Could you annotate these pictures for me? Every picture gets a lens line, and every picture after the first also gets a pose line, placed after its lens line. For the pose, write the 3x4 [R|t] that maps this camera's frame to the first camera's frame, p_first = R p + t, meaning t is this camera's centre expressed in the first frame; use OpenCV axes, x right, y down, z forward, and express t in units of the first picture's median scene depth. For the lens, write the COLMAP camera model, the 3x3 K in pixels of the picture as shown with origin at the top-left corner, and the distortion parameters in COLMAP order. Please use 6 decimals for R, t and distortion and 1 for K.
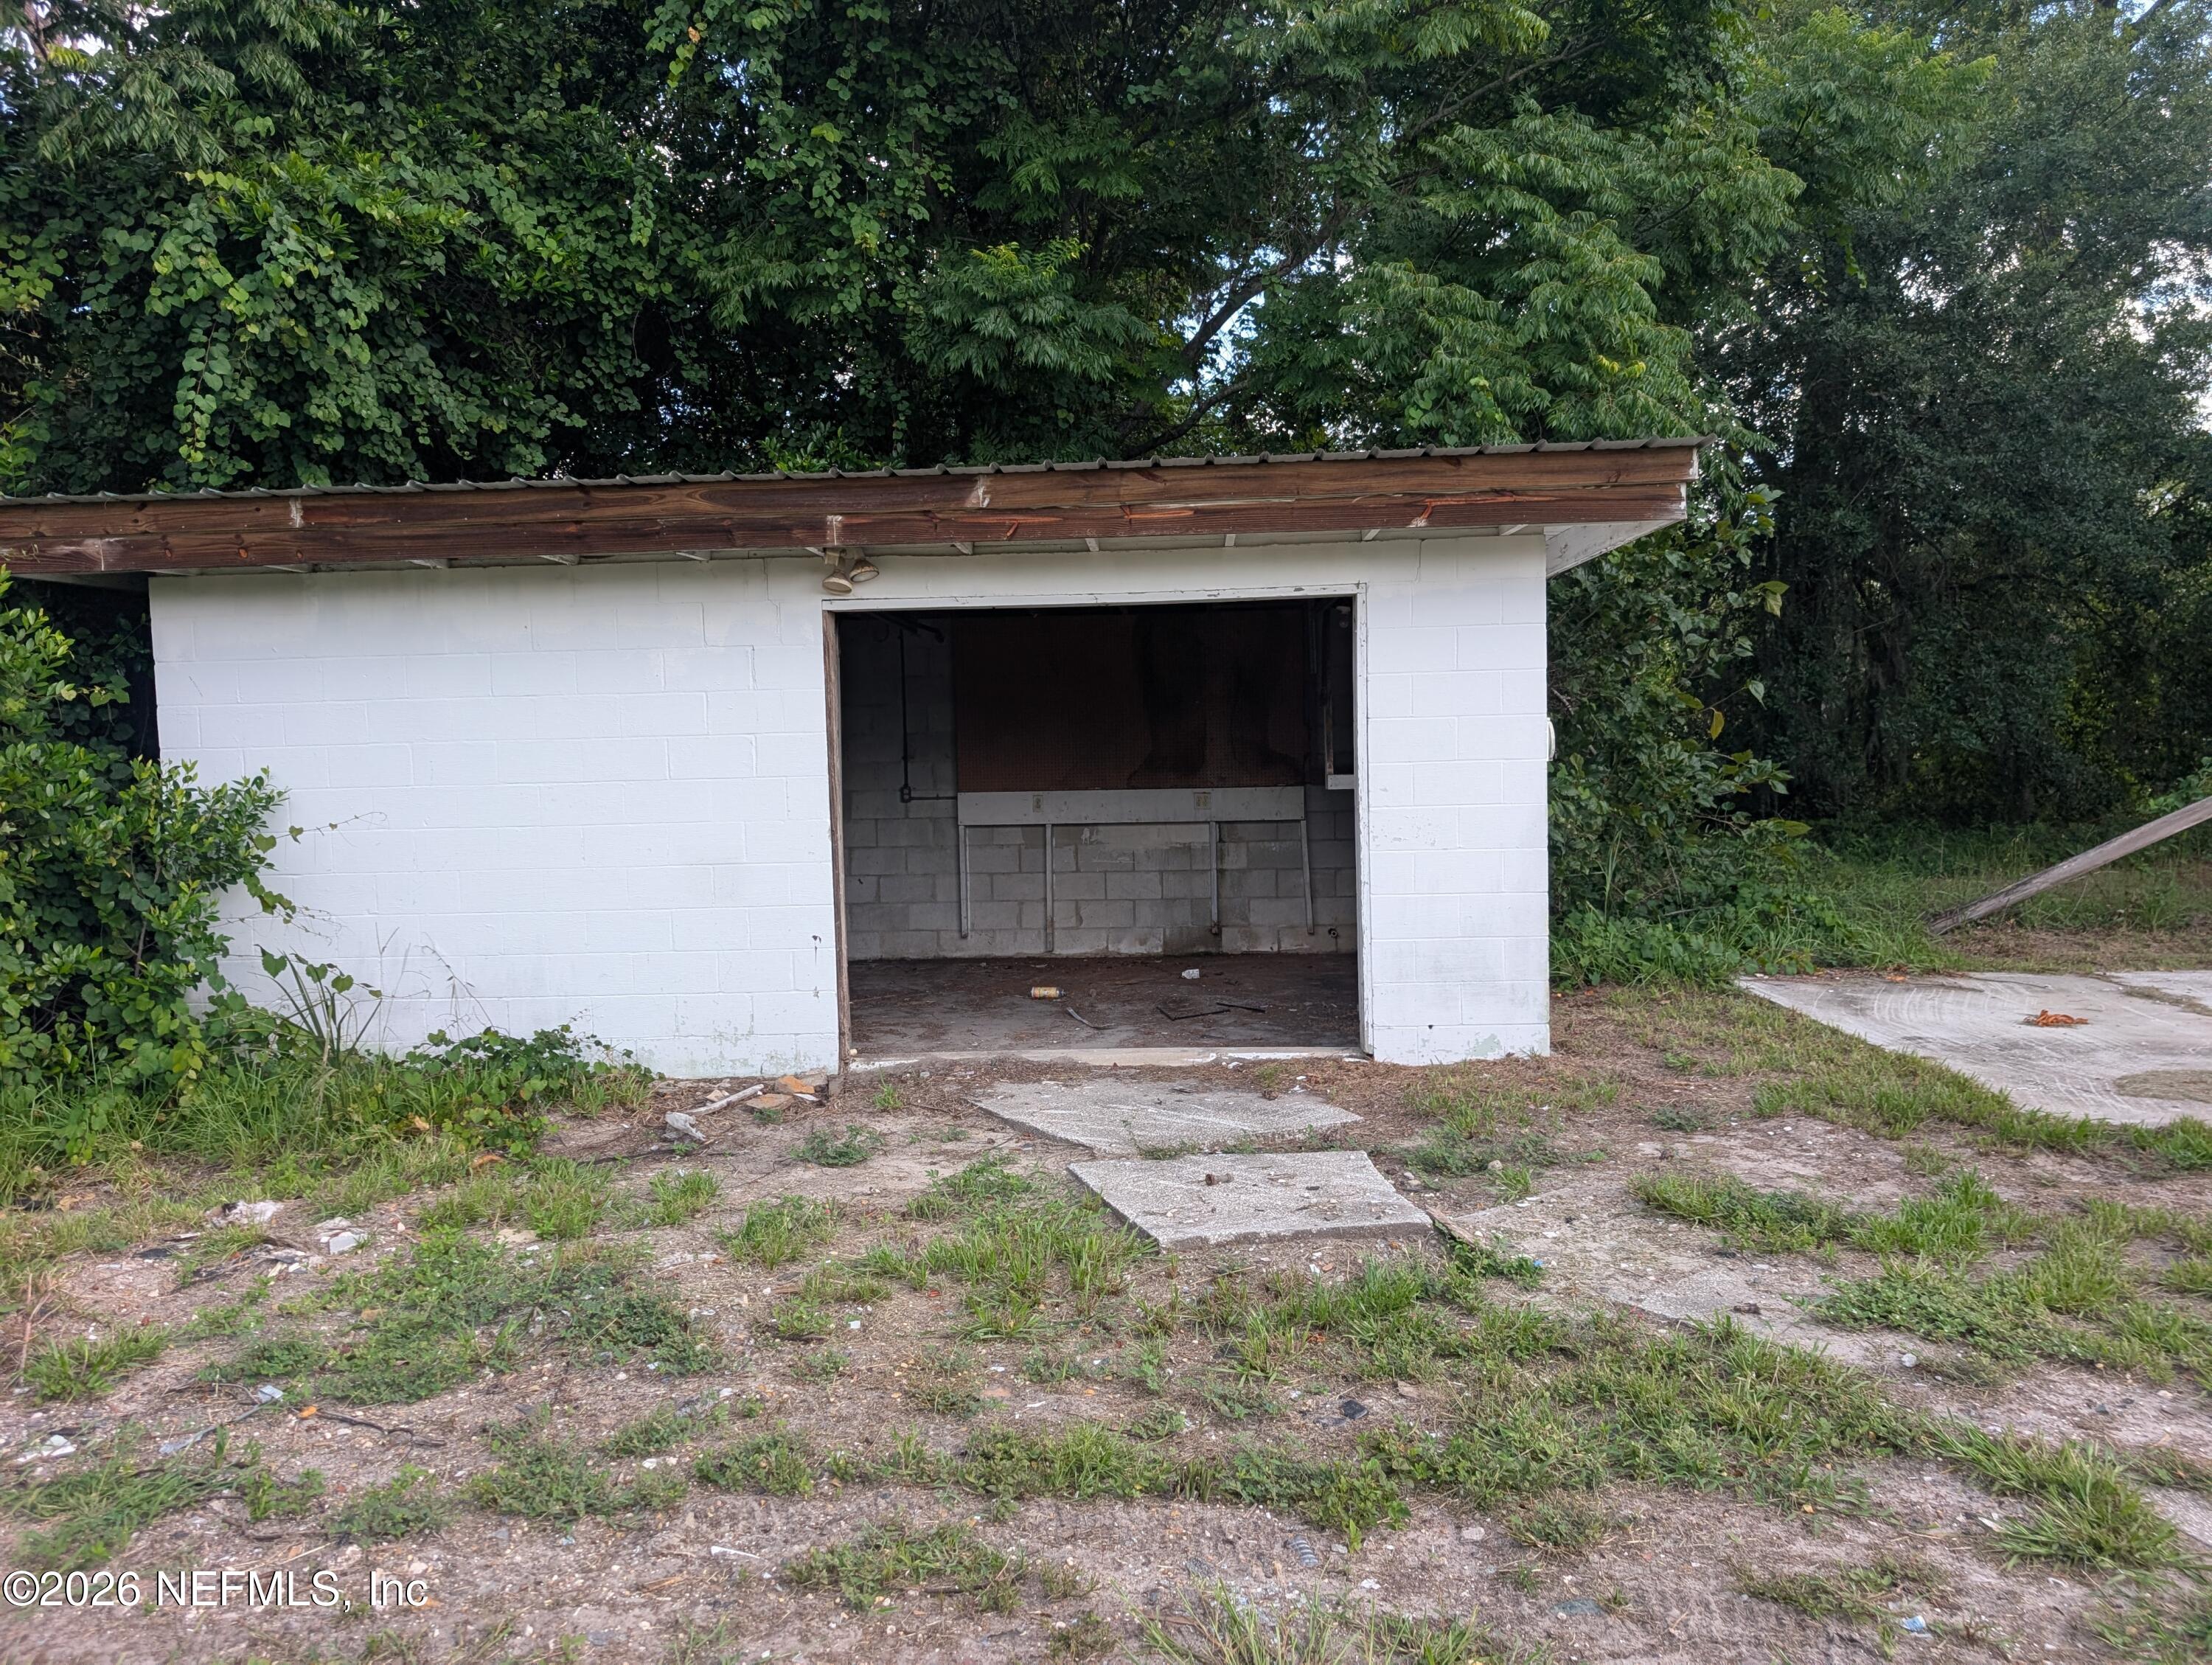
lens RADIAL K [[1592.6, 0, 1104.9], [0, 1592.6, 821.7], [0, 0, 1]] dist [0.027493, -0.007548]
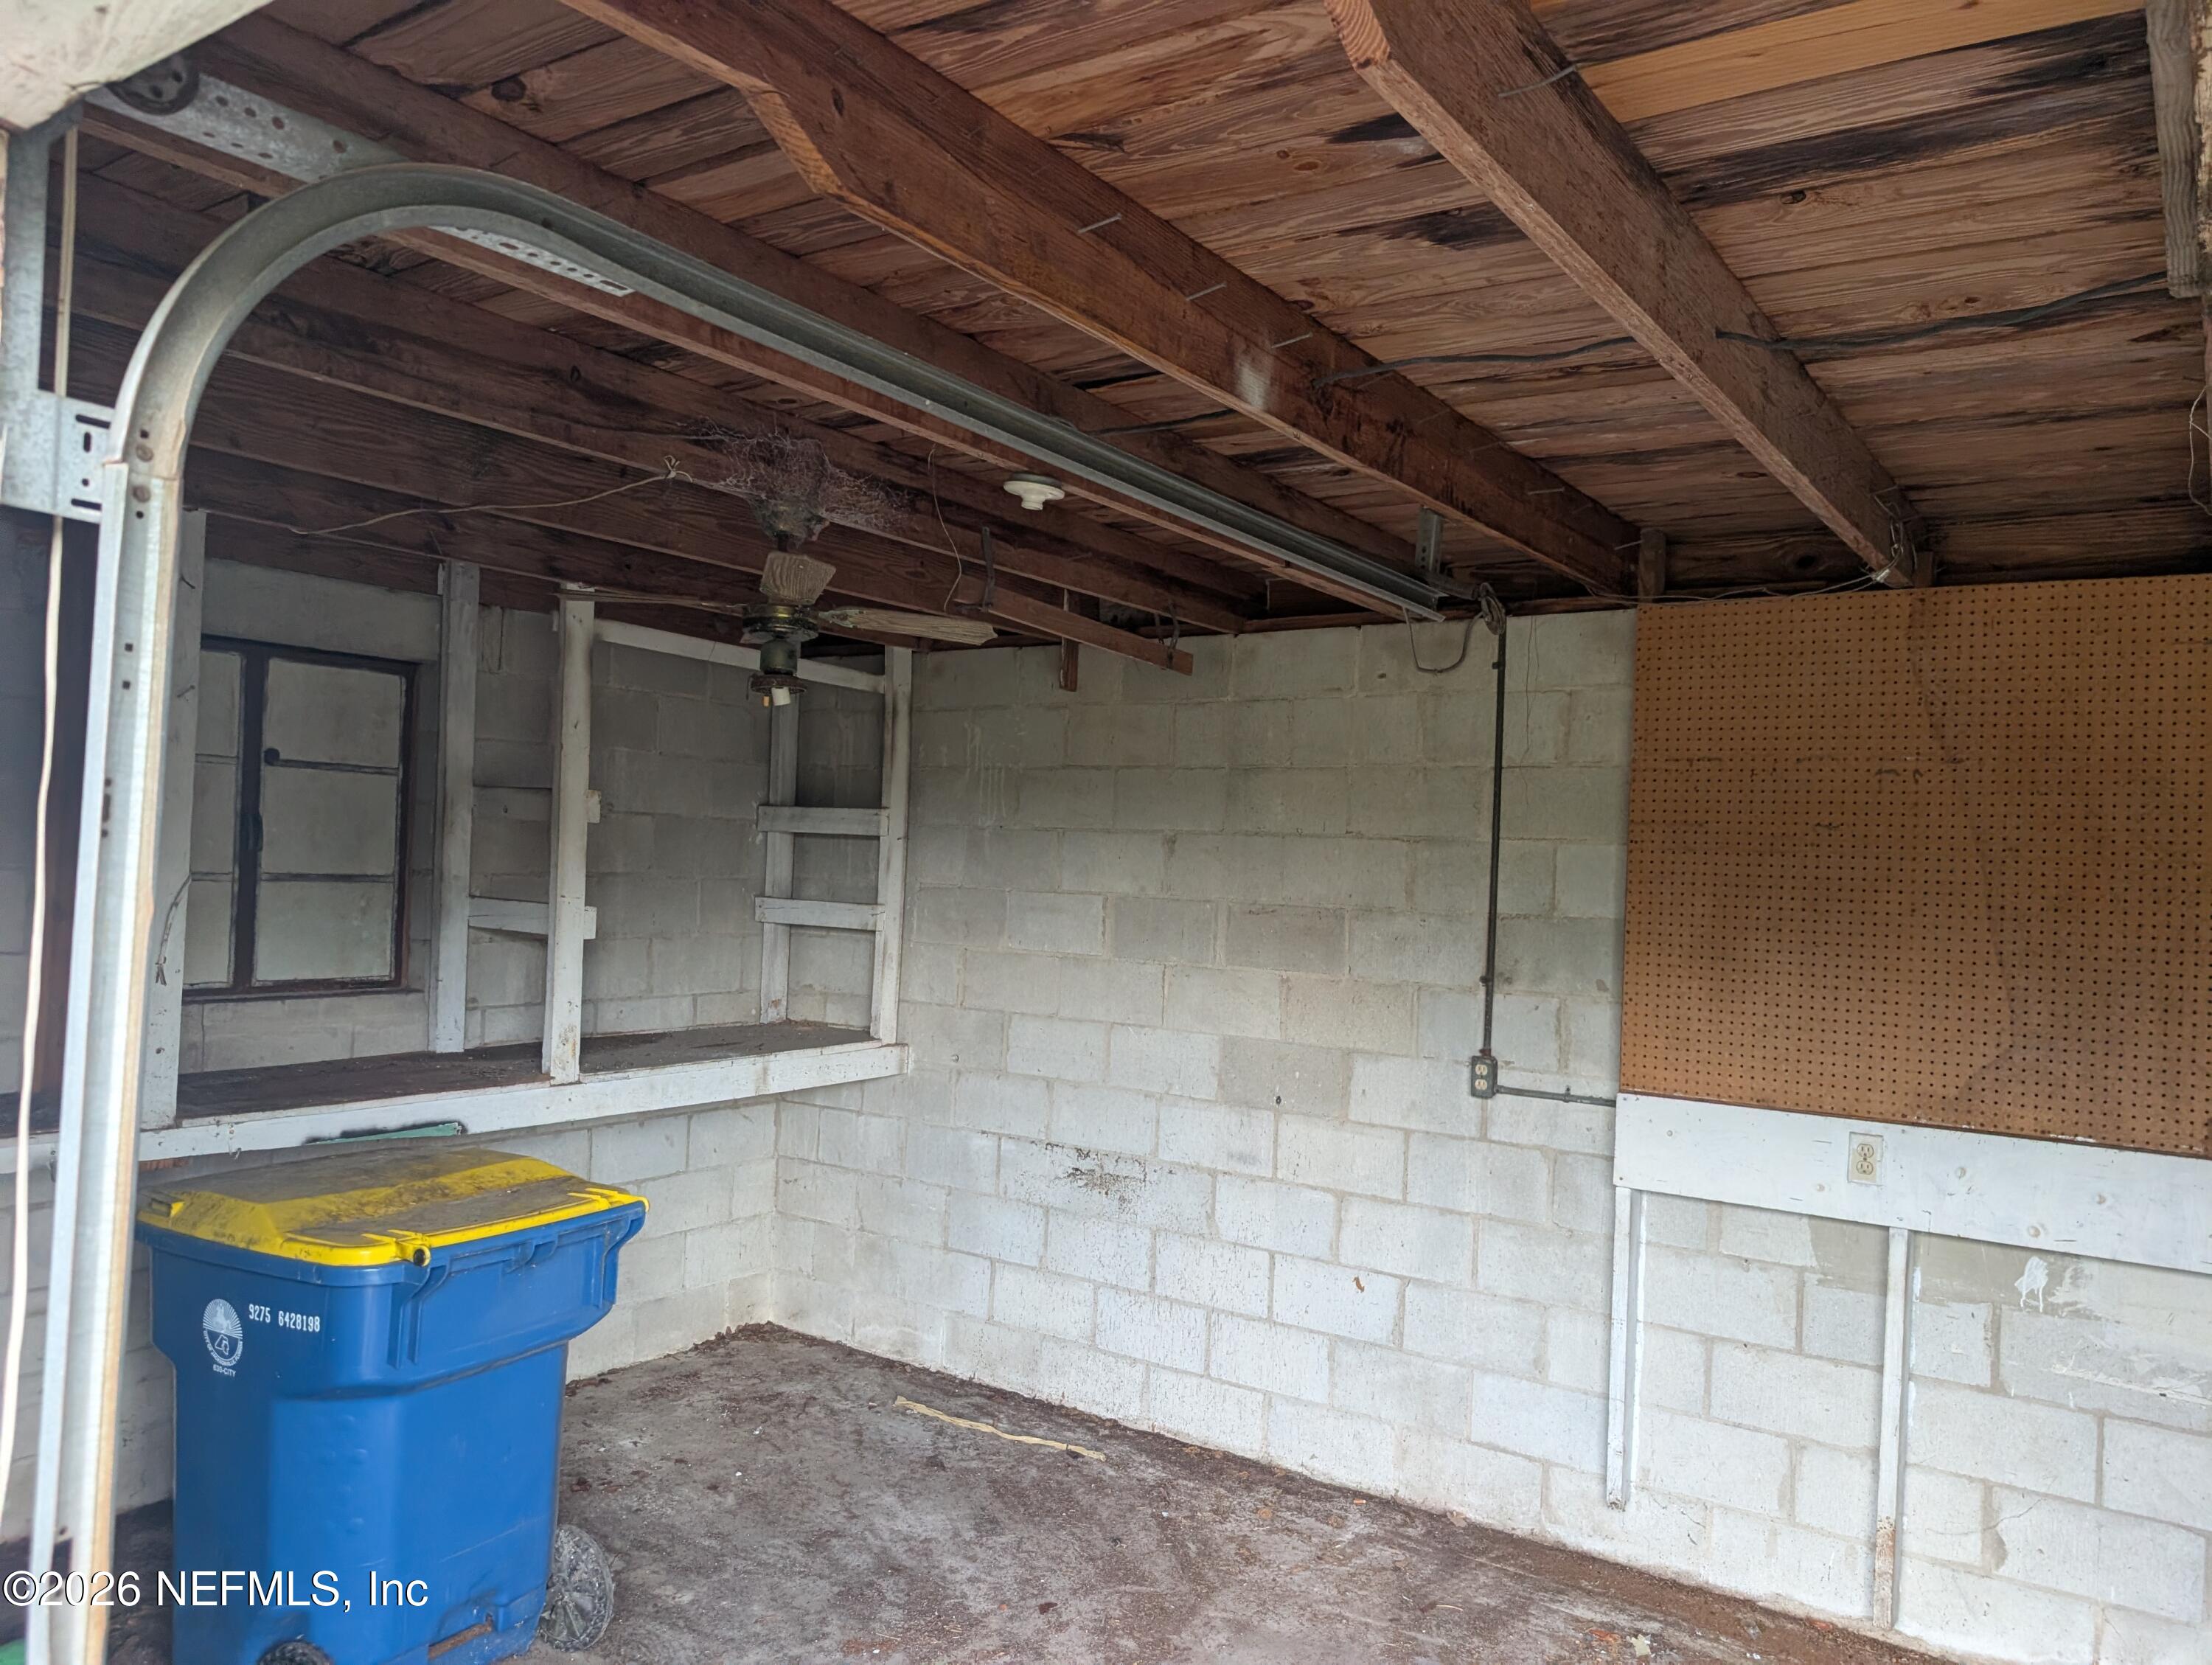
lens RADIAL K [[1592.6, 0, 1108.3], [0, 1592.6, 835.5], [0, 0, 1]] dist [0.027493, -0.007548]
pose [[0.861739, 0.047681, -0.505106, -0.013195], [-0.093441, 0.993459, -0.065635, -0.041477], [0.498672, 0.103758, 0.860558, 0.635177]]
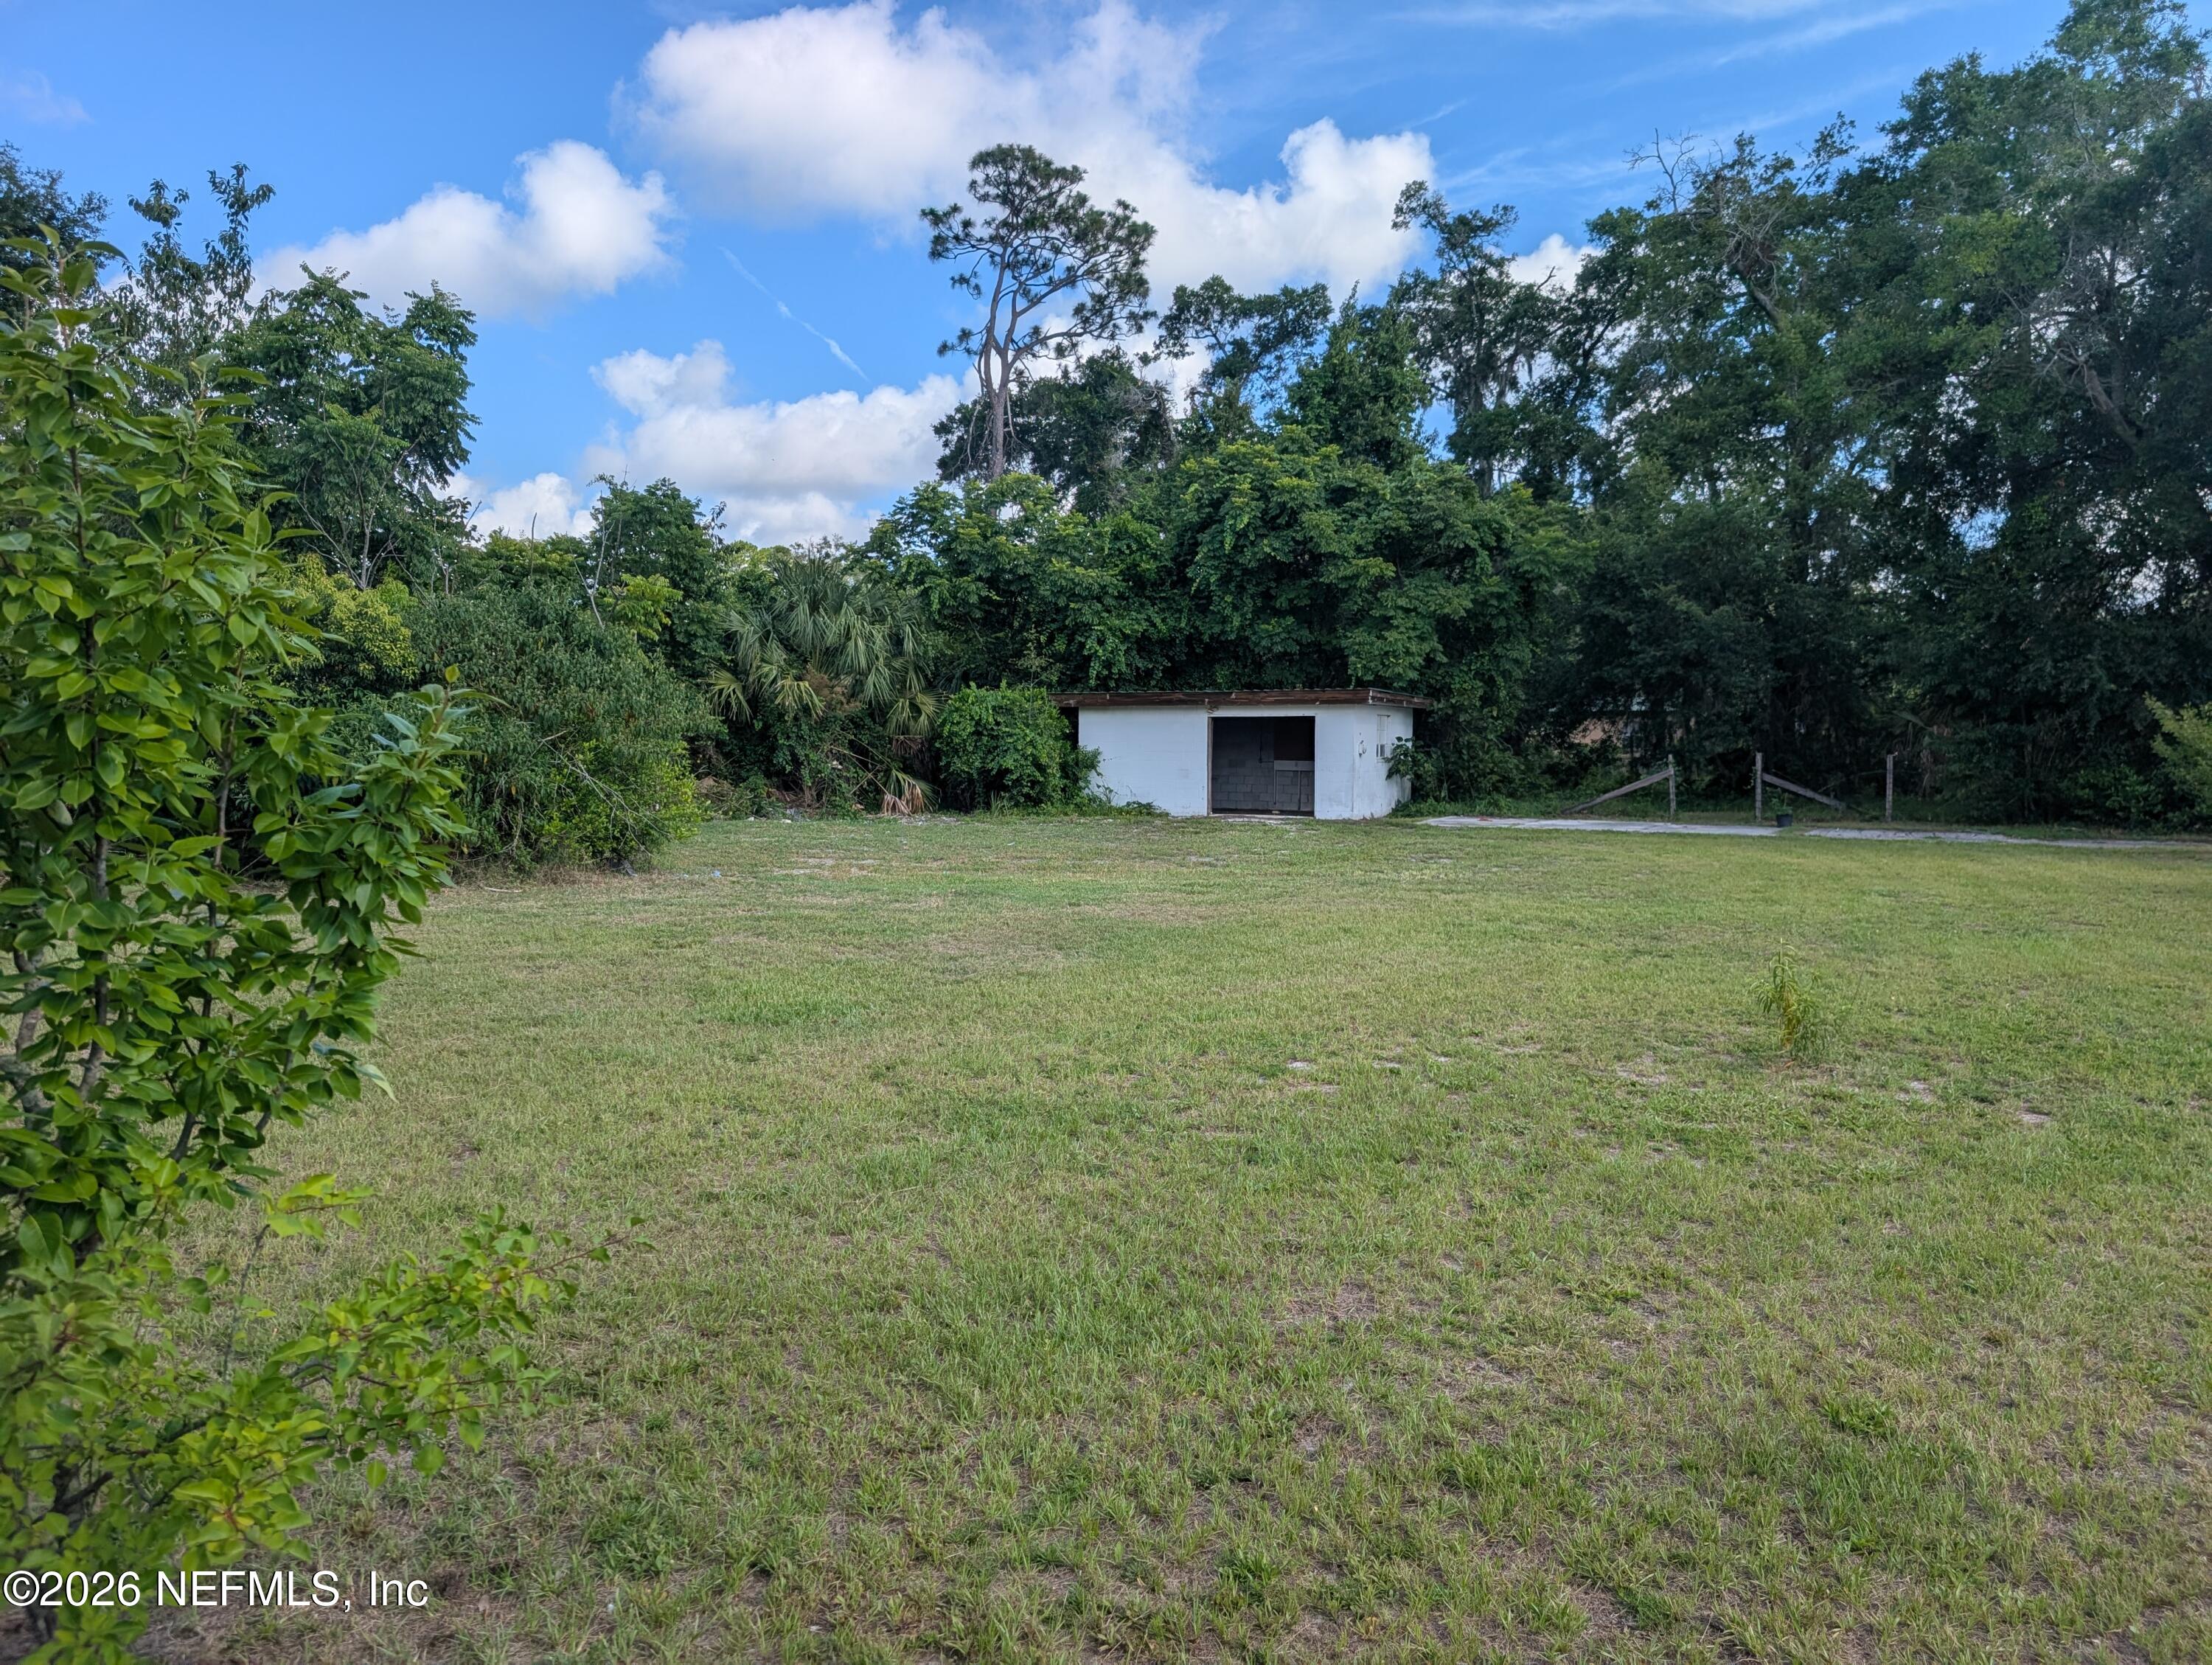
lens RADIAL K [[1592.6, 0, 1115.4], [0, 1592.6, 839.3], [0, 0, 1]] dist [0.027493, -0.007548]
pose [[0.904958, 0.059829, -0.421275, 1.549276], [-0.056474, 0.998195, 0.020449, 0.144055], [0.421738, 0.005286, 0.906703, -3.308401]]
